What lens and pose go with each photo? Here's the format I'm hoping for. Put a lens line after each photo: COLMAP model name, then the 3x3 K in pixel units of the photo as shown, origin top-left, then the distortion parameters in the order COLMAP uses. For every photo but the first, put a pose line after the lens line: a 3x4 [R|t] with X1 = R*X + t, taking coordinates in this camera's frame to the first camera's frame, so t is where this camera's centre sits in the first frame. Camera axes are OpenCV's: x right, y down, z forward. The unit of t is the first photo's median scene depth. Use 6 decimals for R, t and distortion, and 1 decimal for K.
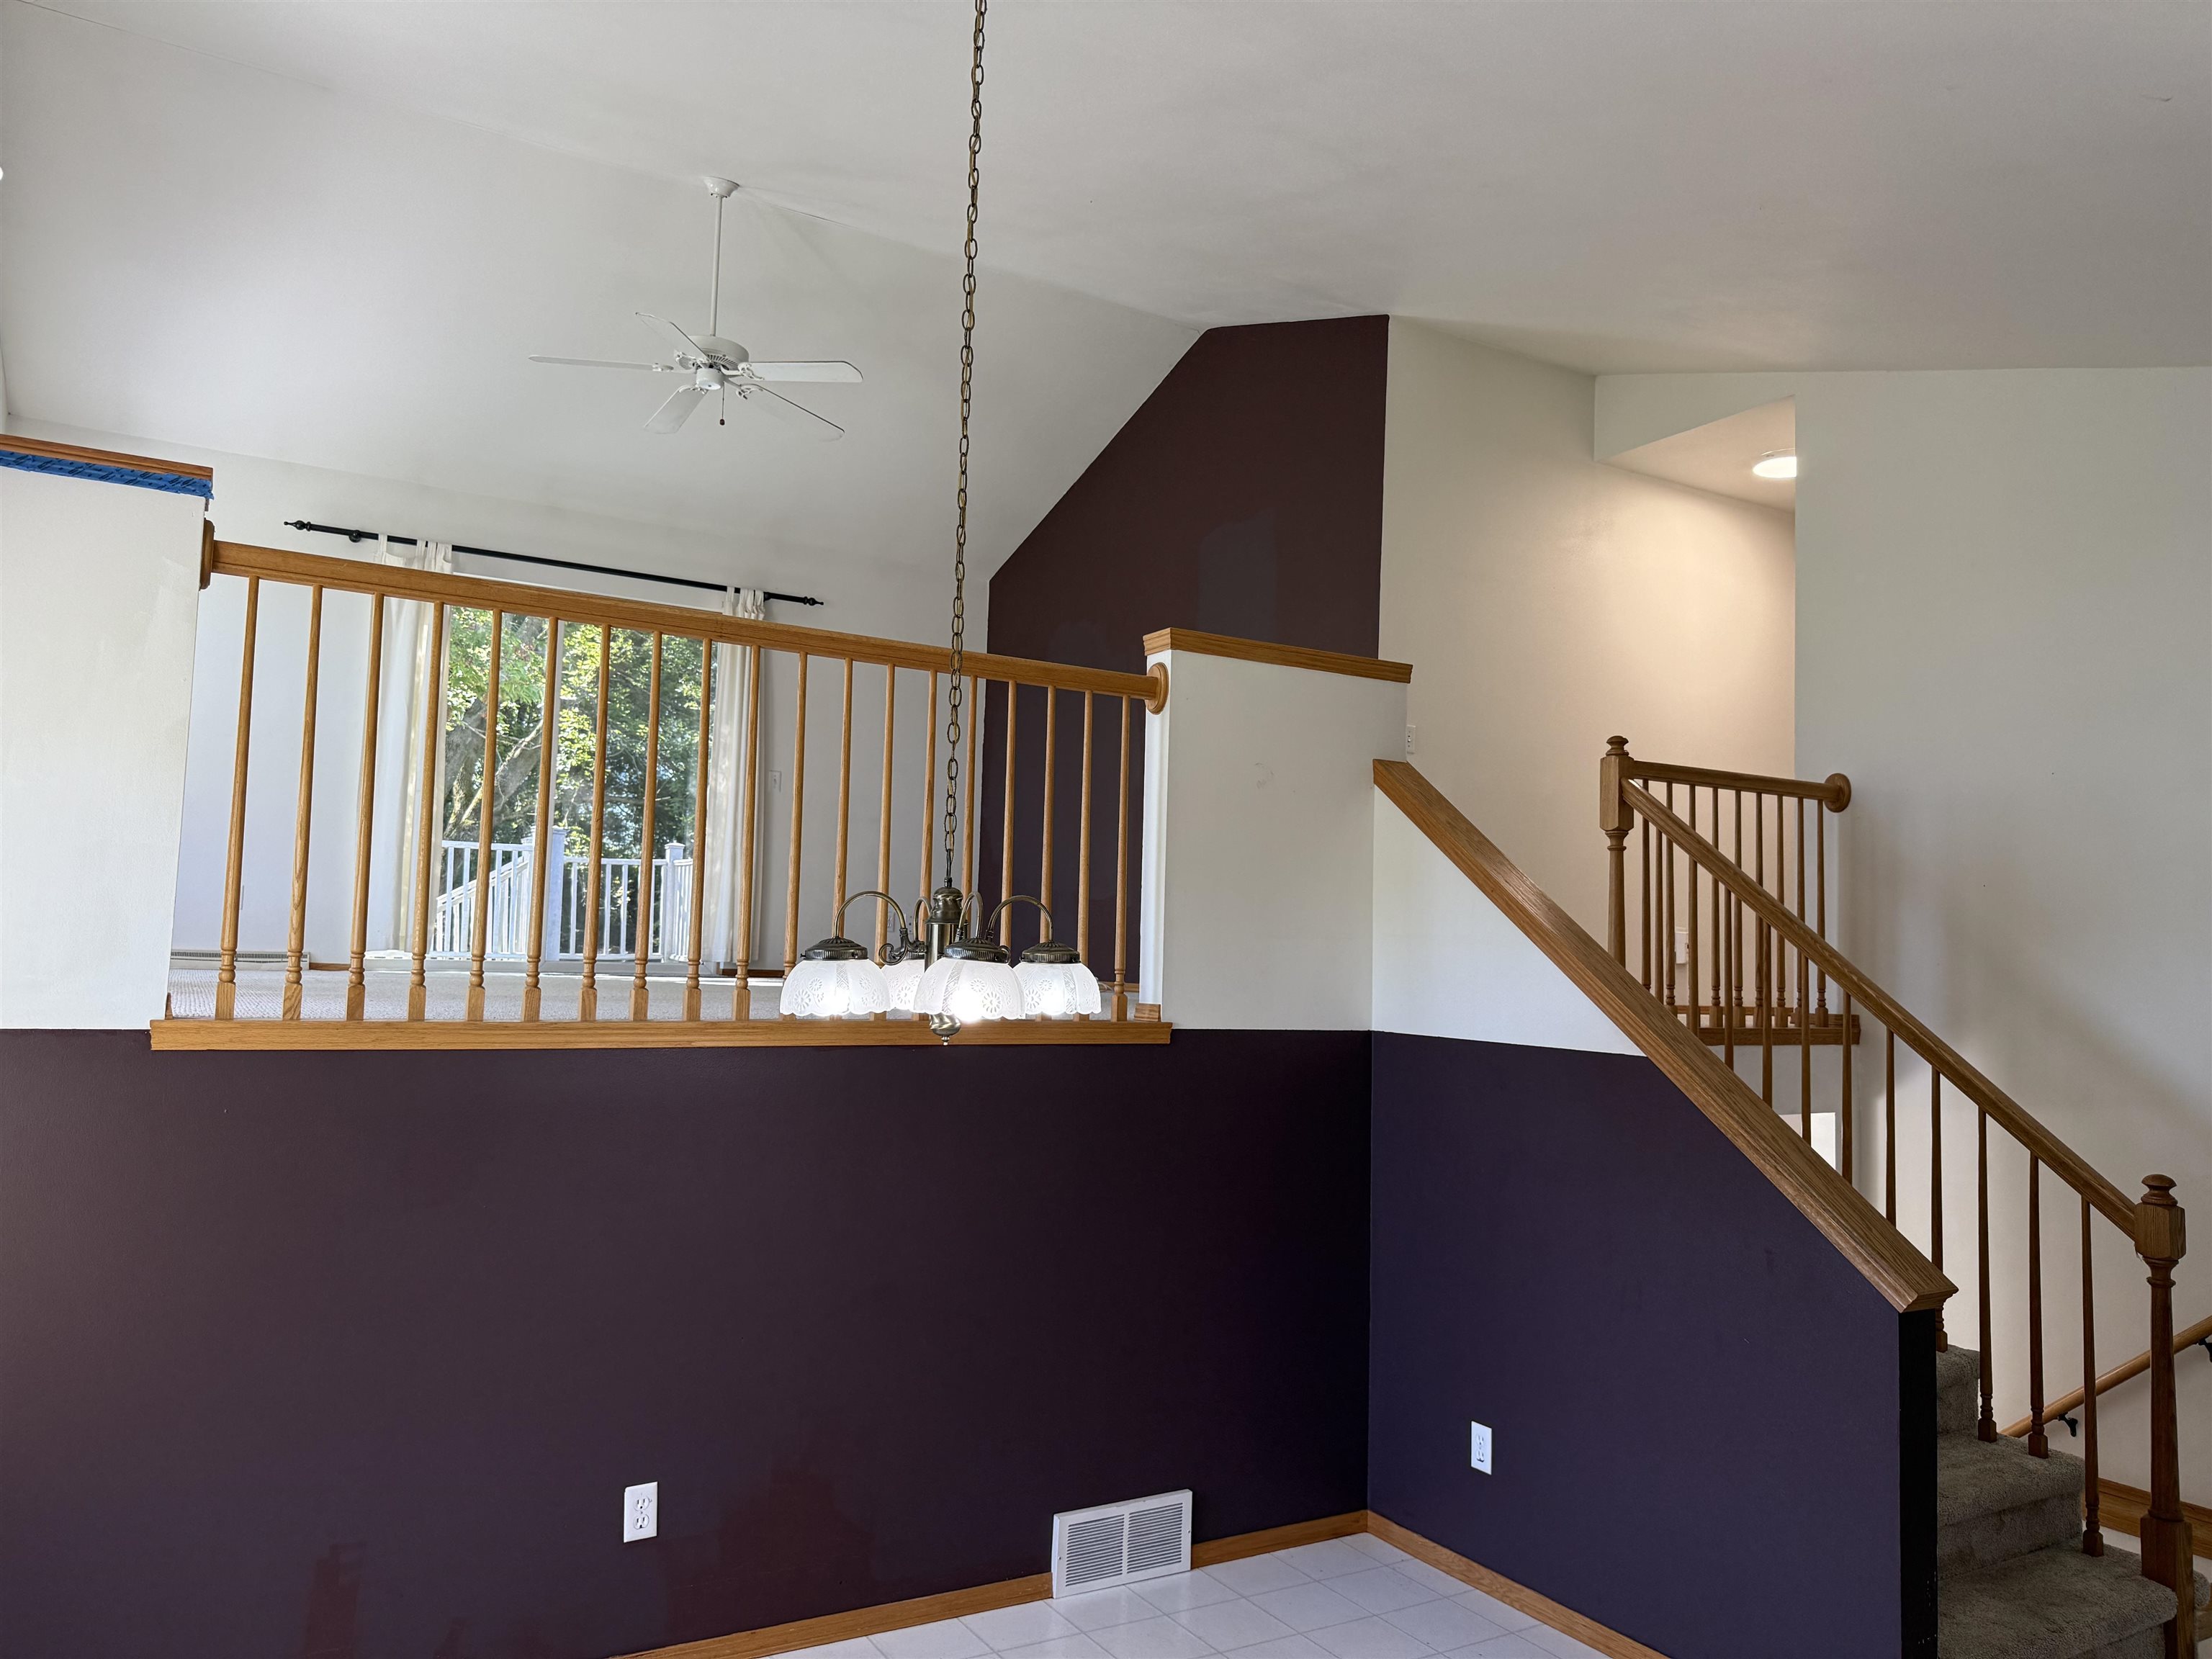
lens RADIAL K [[1559.9, 0, 1106.0], [0, 1559.9, 829.5], [0, 0, 1]] dist [0.120423, -0.183254]
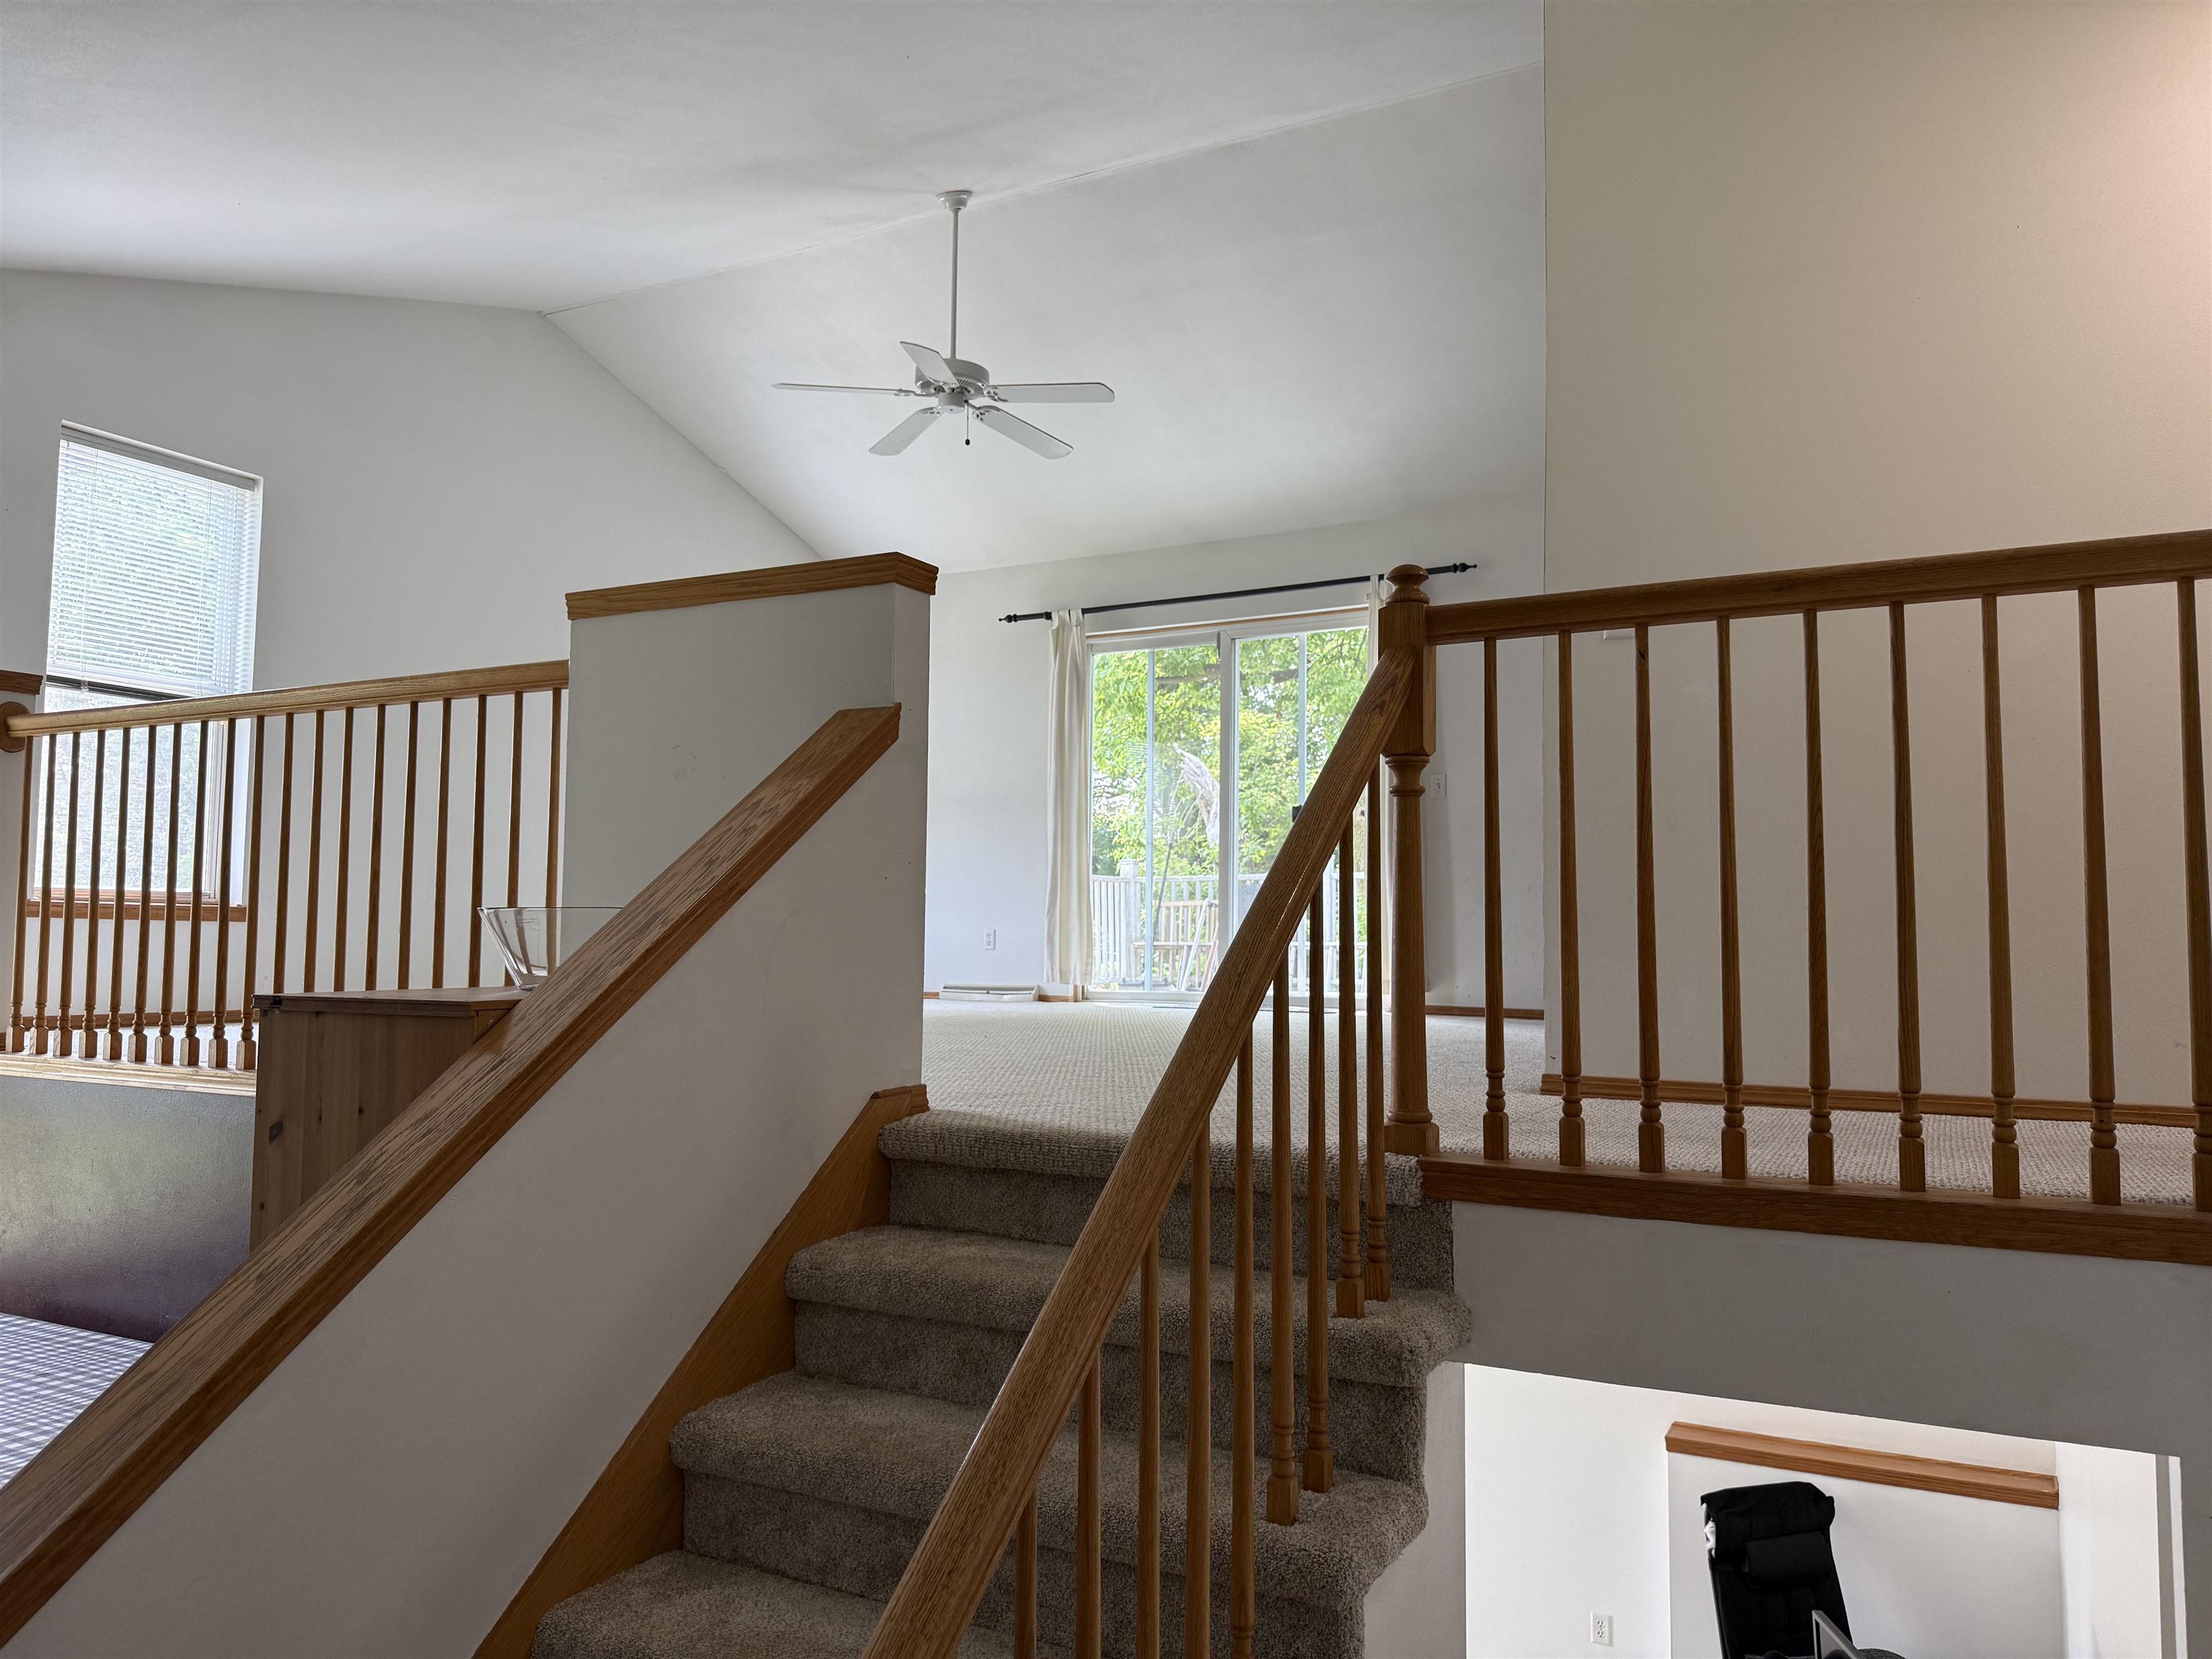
lens RADIAL K [[1559.9, 0, 1106.0], [0, 1559.9, 829.5], [0, 0, 1]] dist [0.120423, -0.183254]
pose [[0.513423, -0.087535, -0.853659, 0.692628], [0.076038, 0.995511, -0.056348, 0.044136], [0.854760, -0.035980, 0.517775, 0.659102]]
